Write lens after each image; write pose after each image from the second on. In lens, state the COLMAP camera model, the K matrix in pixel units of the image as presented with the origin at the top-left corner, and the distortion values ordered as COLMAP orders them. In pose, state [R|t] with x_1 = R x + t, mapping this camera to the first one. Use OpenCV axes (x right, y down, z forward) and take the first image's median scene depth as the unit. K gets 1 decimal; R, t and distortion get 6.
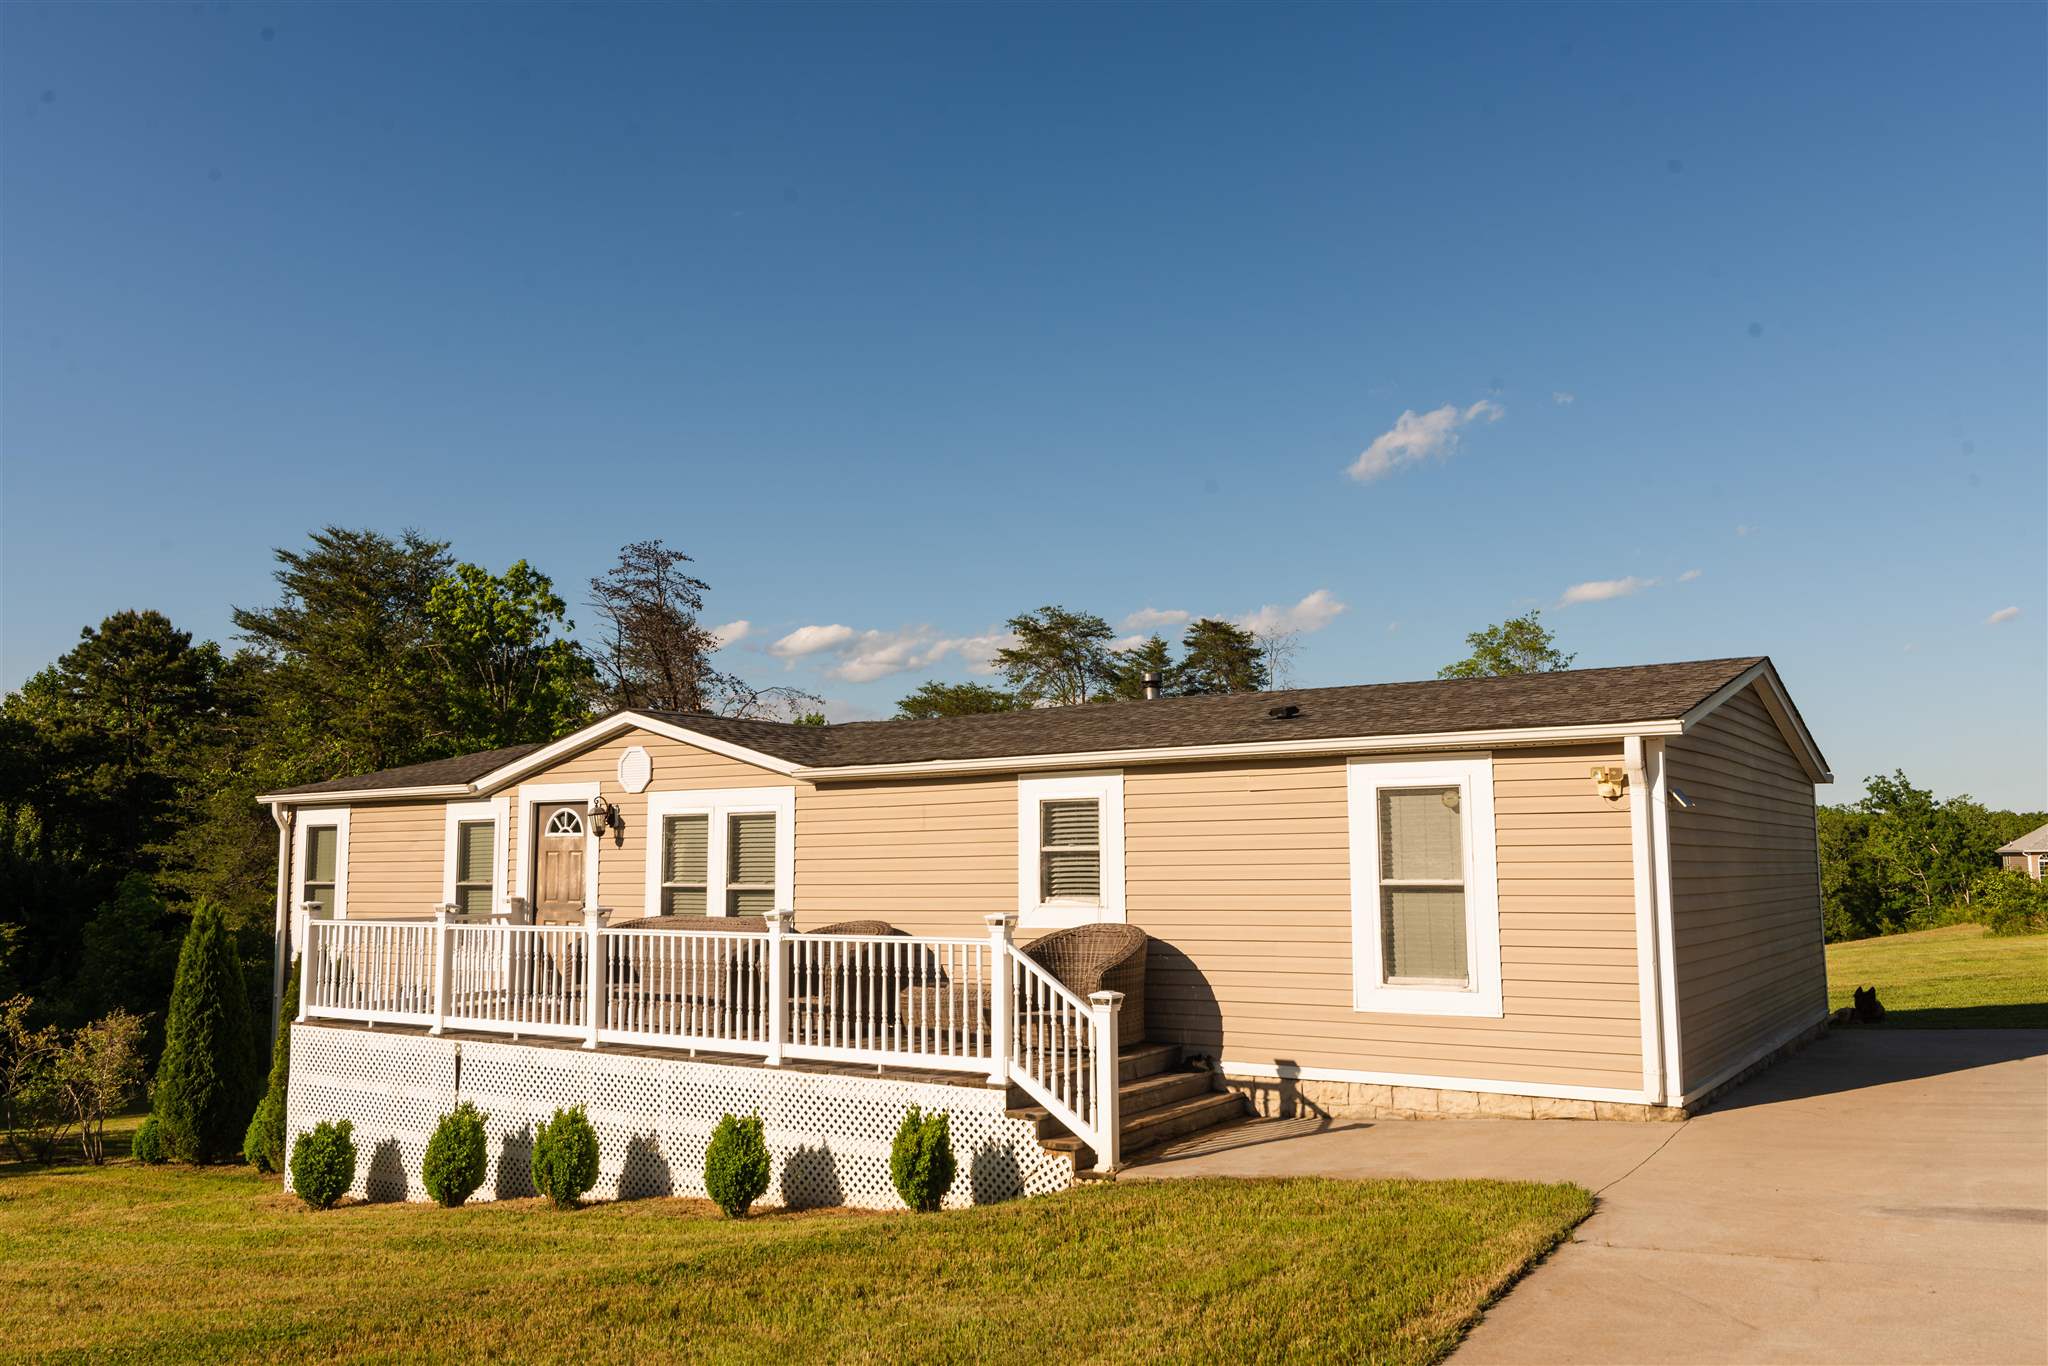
lens RADIAL K [[1580.8, 0, 1029.1], [0, 1580.8, 694.0], [0, 0, 1]] dist [0.002995, 0.018027]
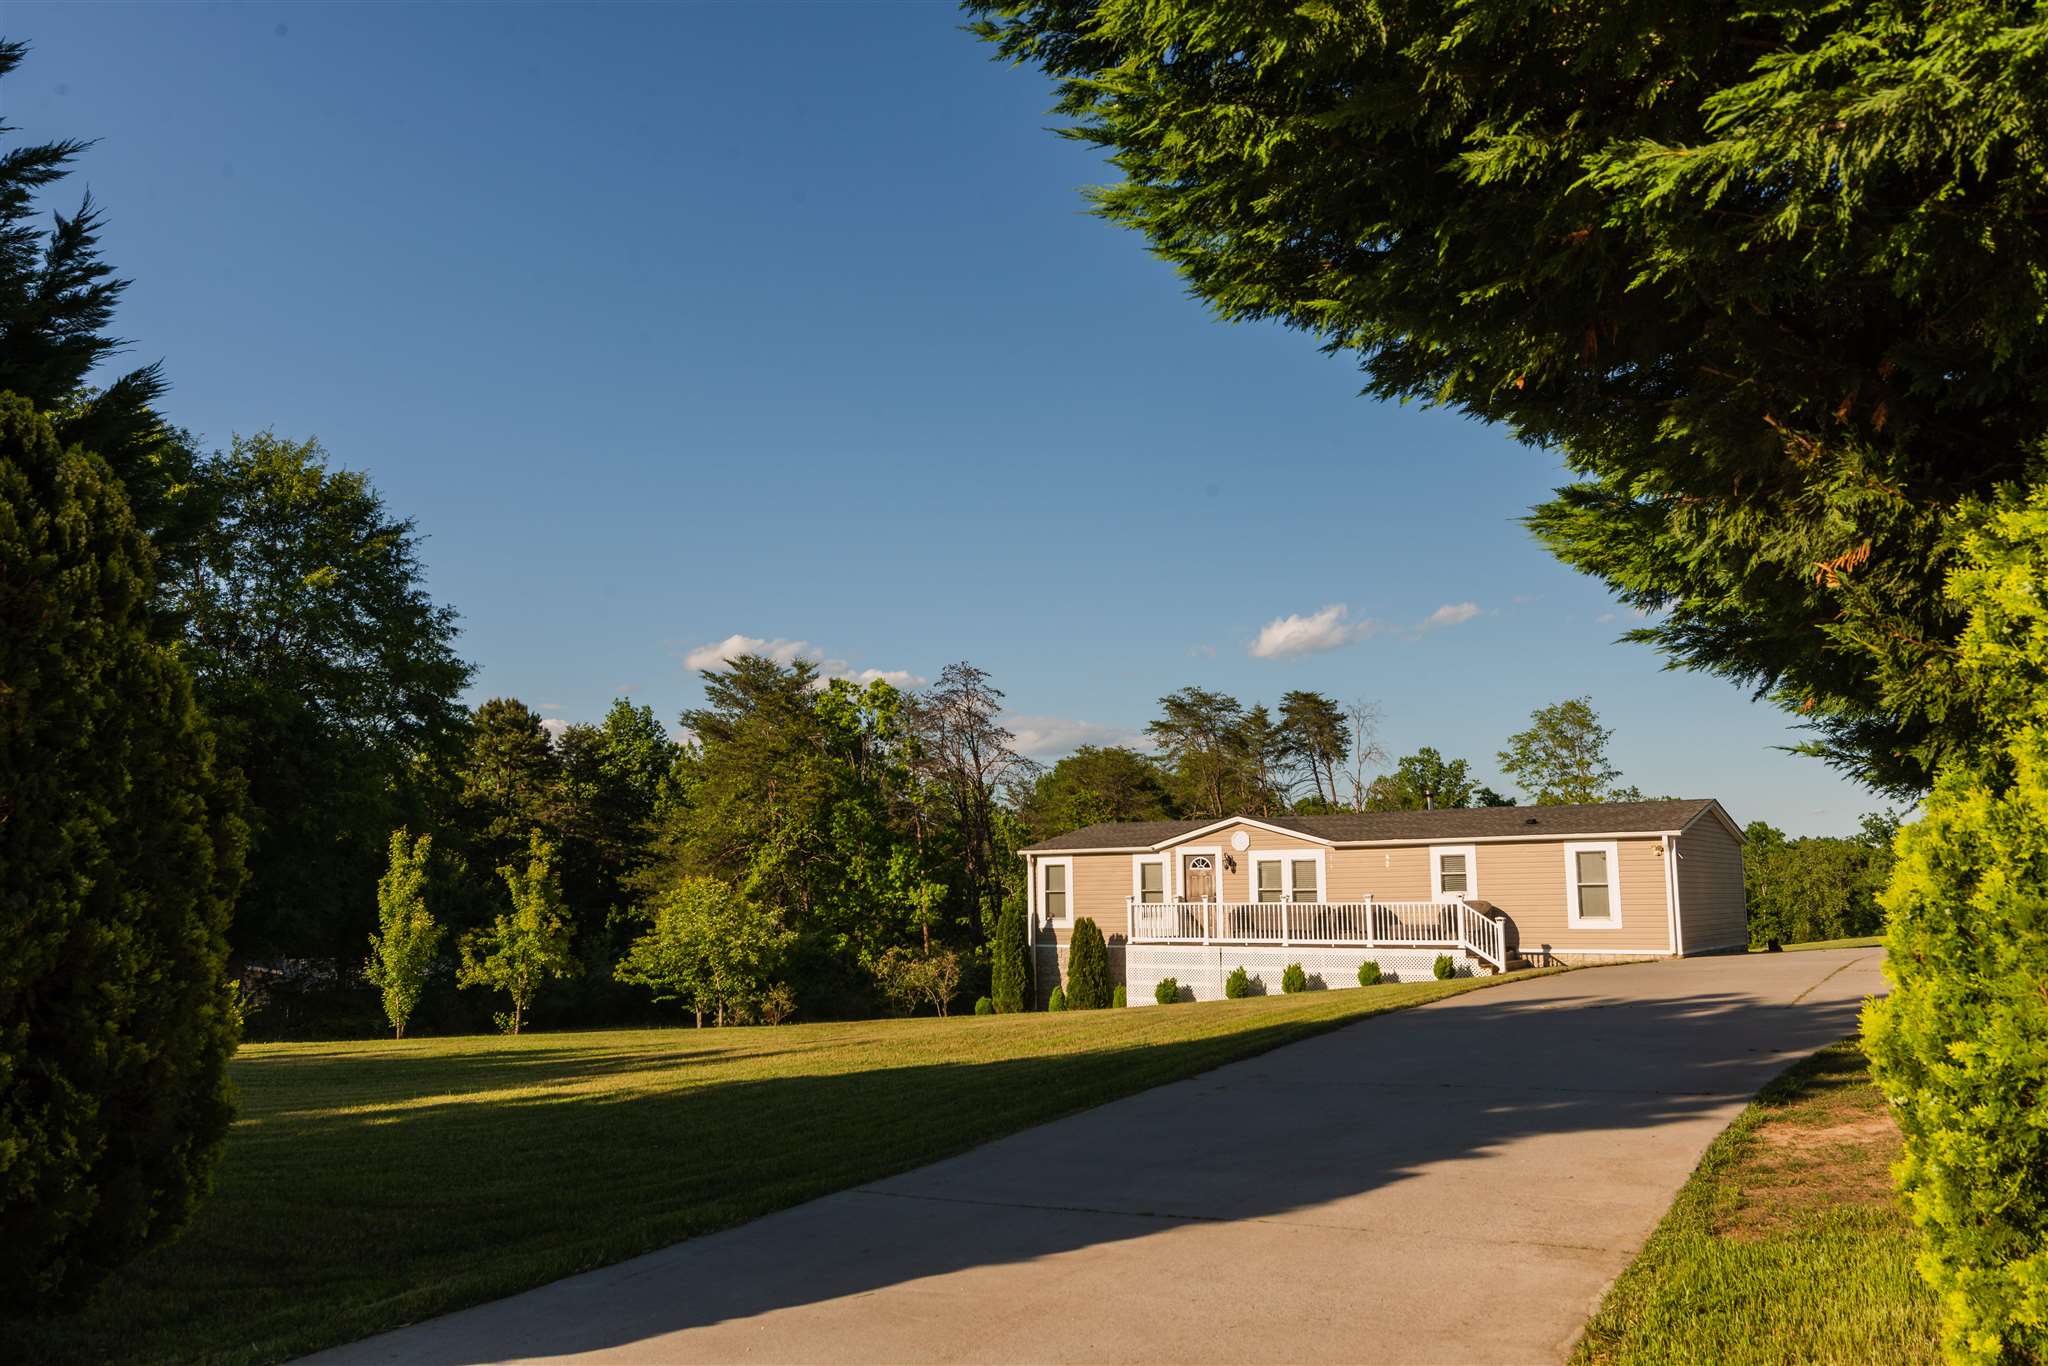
lens RADIAL K [[1580.8, 0, 1021.1], [0, 1580.8, 676.2], [0, 0, 1]] dist [0.002995, 0.018027]
pose [[0.999910, -0.005213, -0.012346, -0.597568], [0.004815, 0.999476, -0.032015, -0.136724], [0.012506, 0.031952, 0.999411, -1.511548]]
